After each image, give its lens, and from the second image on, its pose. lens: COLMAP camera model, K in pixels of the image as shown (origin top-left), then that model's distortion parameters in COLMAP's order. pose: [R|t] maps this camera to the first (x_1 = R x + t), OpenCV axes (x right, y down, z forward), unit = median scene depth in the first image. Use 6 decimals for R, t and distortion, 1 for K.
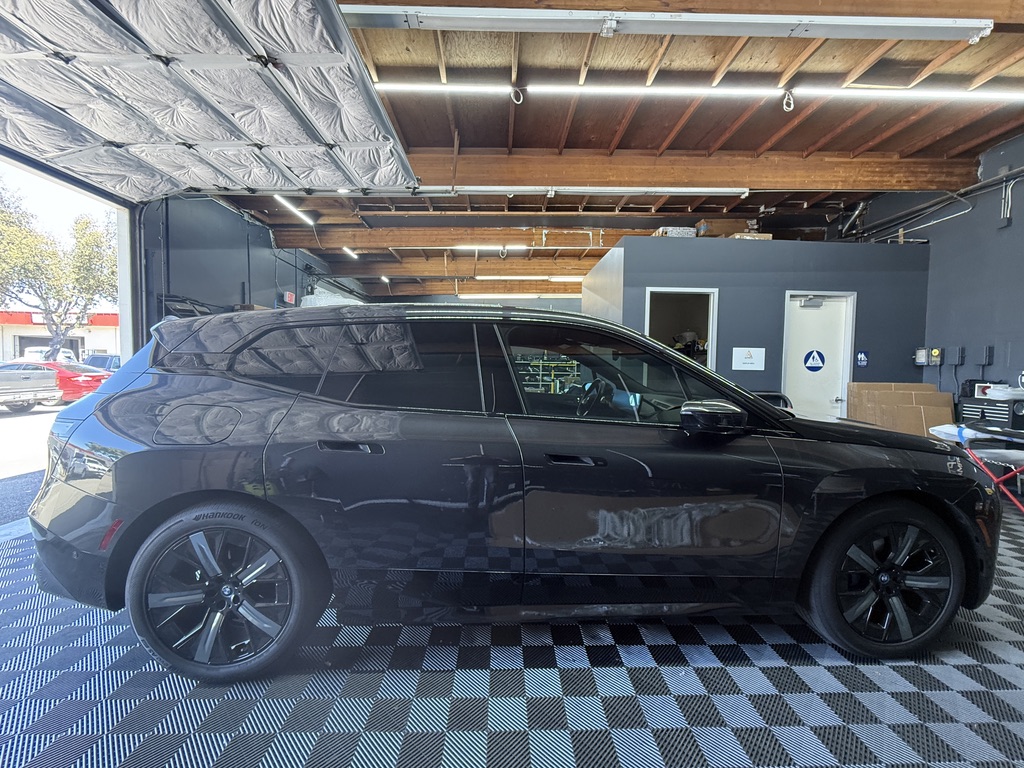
lens RADIAL K [[402.7, 0, 512.0], [0, 402.7, 384.0], [0, 0, 1]] dist [-0.000164, -0.000201]
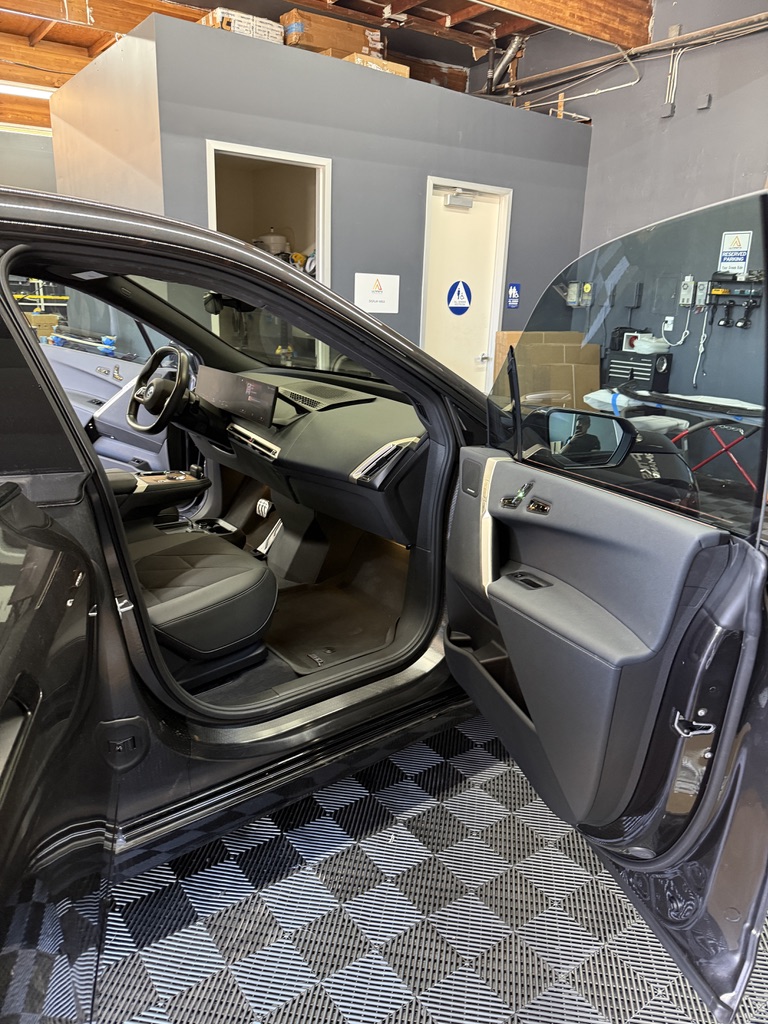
lens RADIAL K [[734.4, 0, 387.3], [0, 734.4, 507.5], [0, 0, 1]] dist [0.009850, -0.020676]
pose [[0.823674, -0.141637, 0.549090, -0.042837], [0.002967, 0.969368, 0.245596, -0.020911], [-0.567056, -0.200662, 0.798863, 0.053480]]
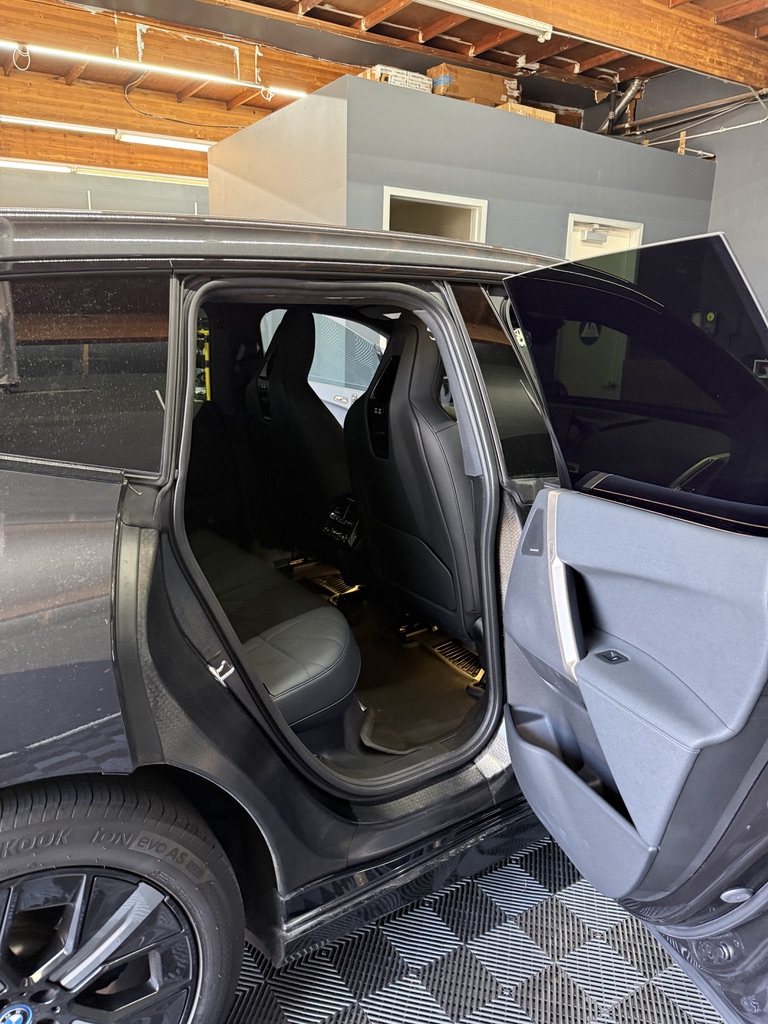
lens RADIAL K [[722.2, 0, 384.0], [0, 722.2, 512.0], [0, 0, 1]] dist [-0.003026, -0.010397]
pose [[0.862932, -0.120315, 0.490788, -0.183436], [0.011186, 0.975552, 0.219485, -0.024267], [-0.505197, -0.183911, 0.843180, 0.094807]]
